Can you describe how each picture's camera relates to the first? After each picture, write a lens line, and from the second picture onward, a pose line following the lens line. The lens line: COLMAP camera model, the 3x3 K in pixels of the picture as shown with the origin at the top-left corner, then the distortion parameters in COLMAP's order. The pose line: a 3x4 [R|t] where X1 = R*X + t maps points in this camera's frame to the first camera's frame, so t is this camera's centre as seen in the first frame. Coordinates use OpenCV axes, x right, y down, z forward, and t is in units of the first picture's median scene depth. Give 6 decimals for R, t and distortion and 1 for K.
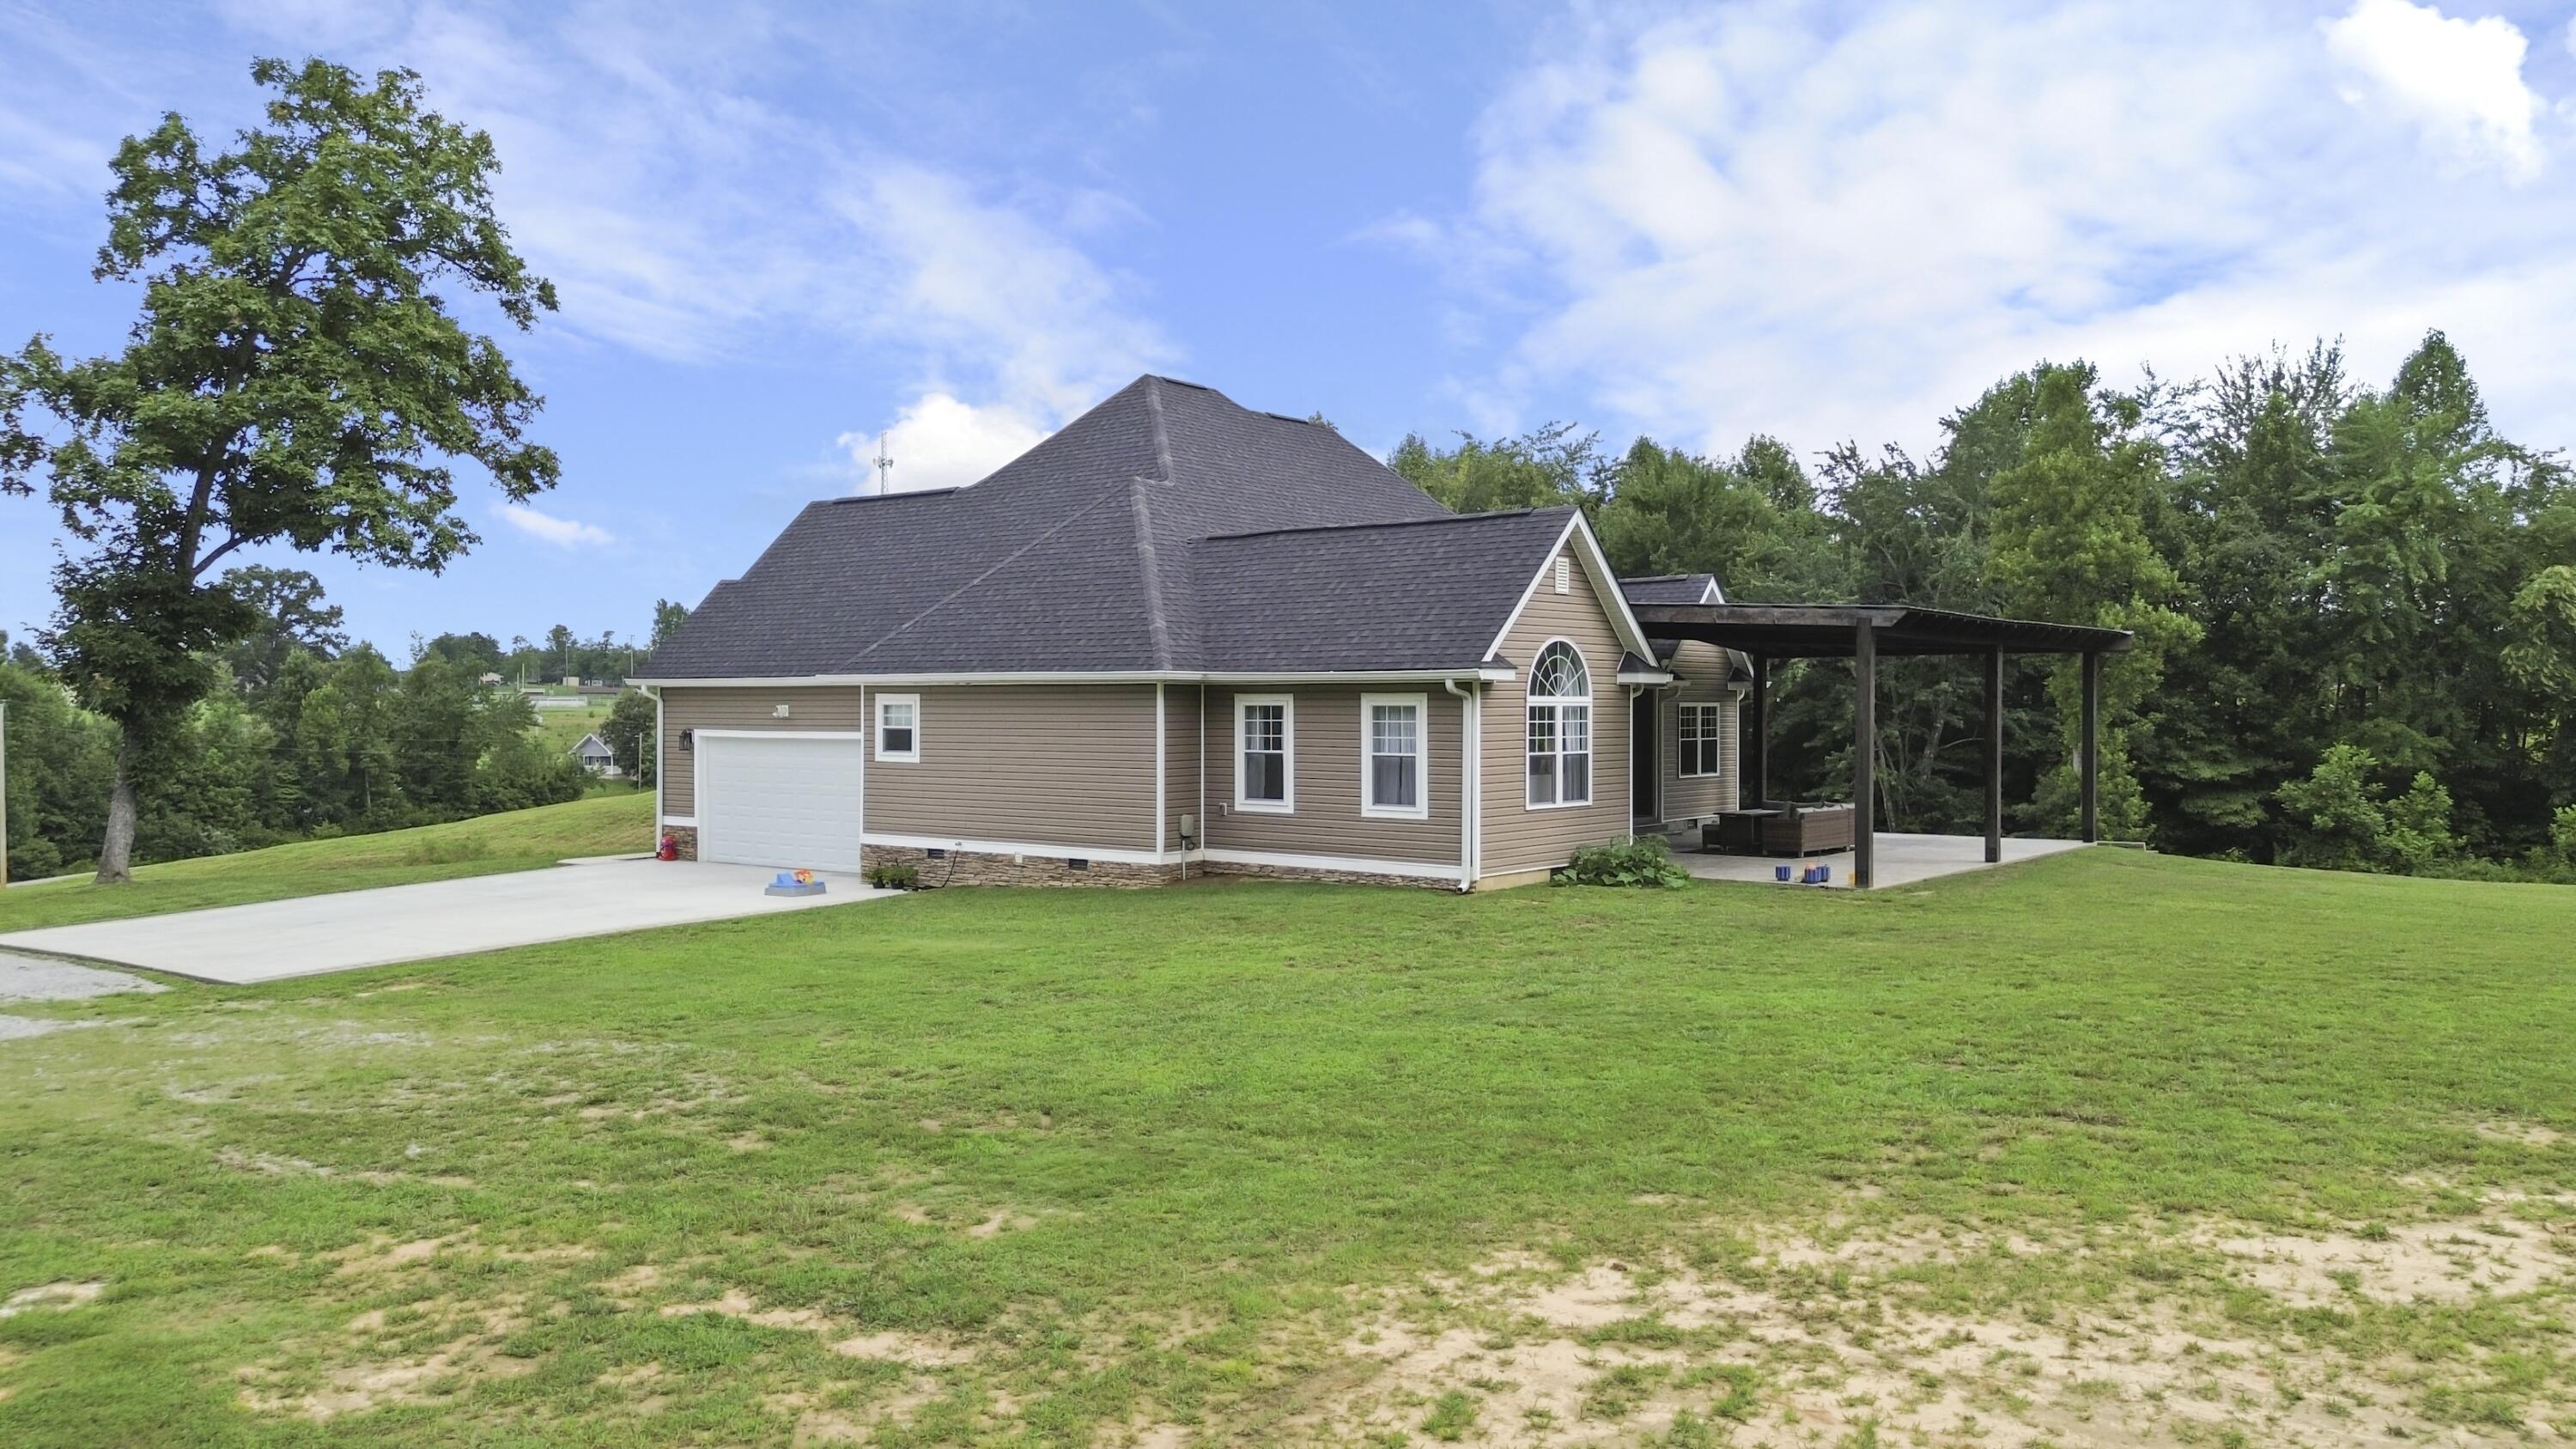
lens RADIAL K [[1824.9, 0, 1300.4], [0, 1824.9, 711.8], [0, 0, 1]] dist [0.066569, -0.066554]
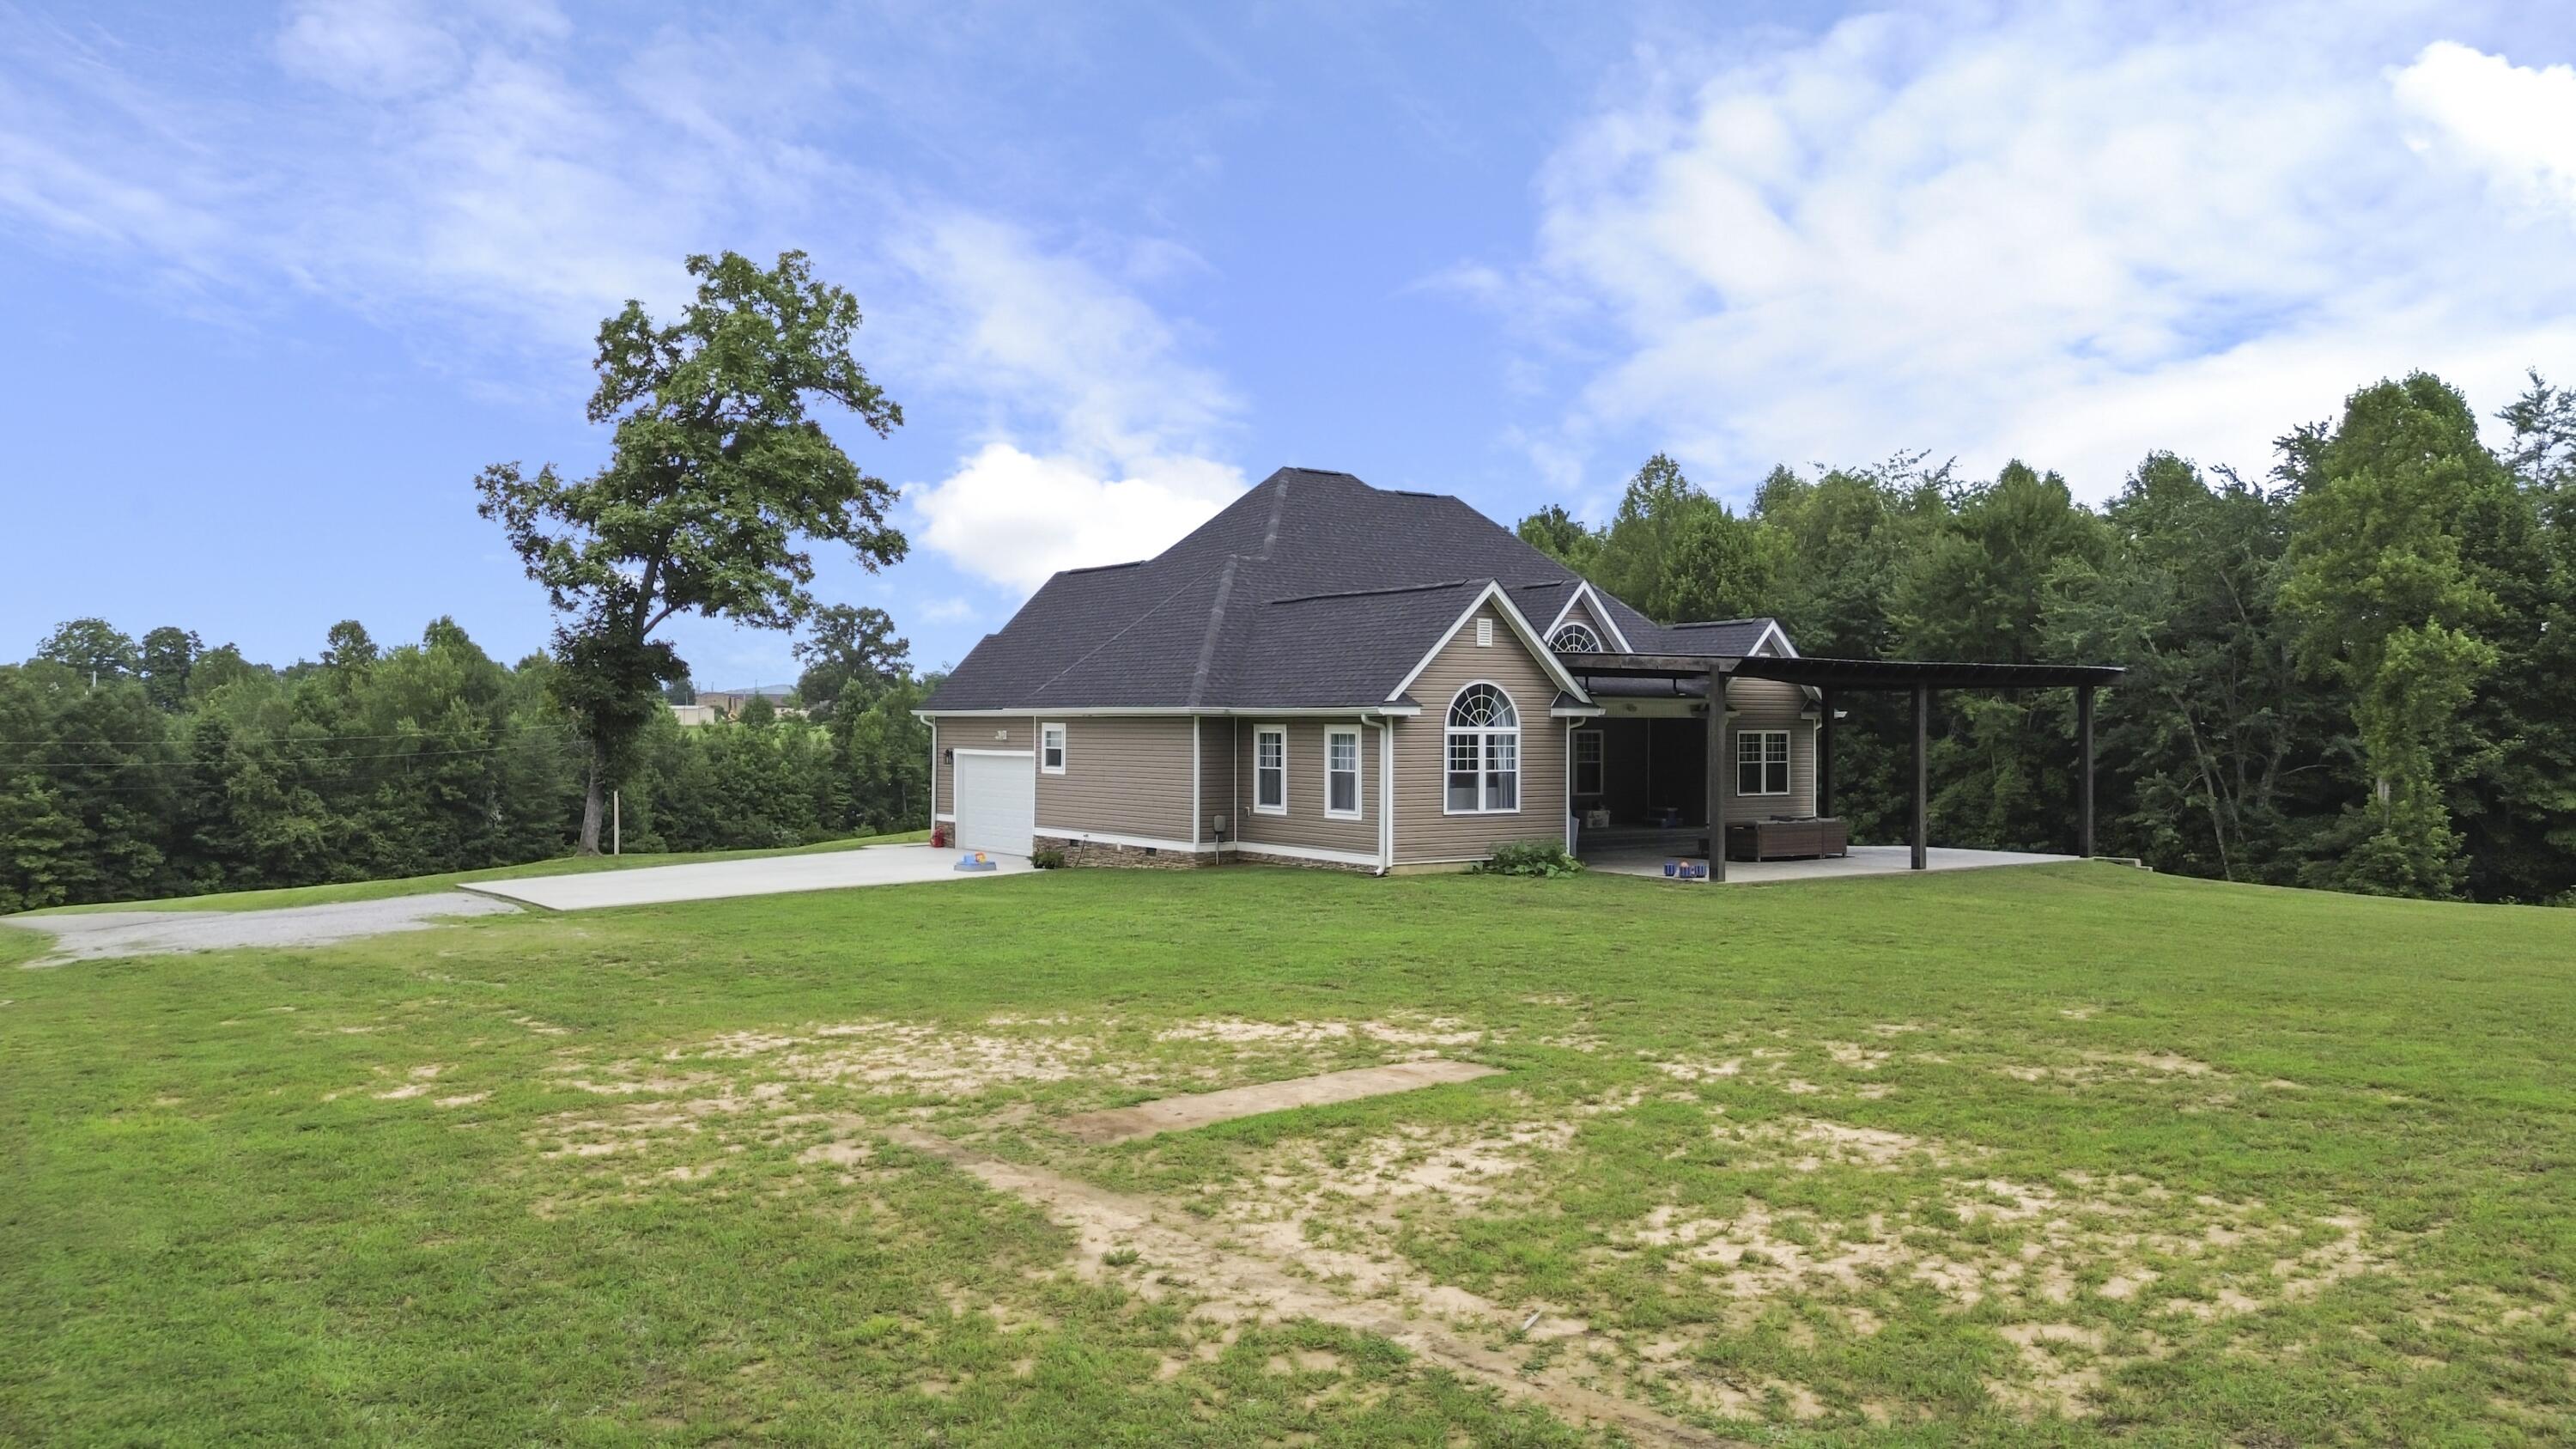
lens RADIAL K [[1824.9, 0, 1300.4], [0, 1824.9, 711.8], [0, 0, 1]] dist [0.066569, -0.066554]
pose [[0.959948, 0.000142, -0.280177, 0.259083], [-0.003249, 0.999938, -0.010628, -0.003333], [0.280158, 0.011112, 0.959889, -0.179536]]
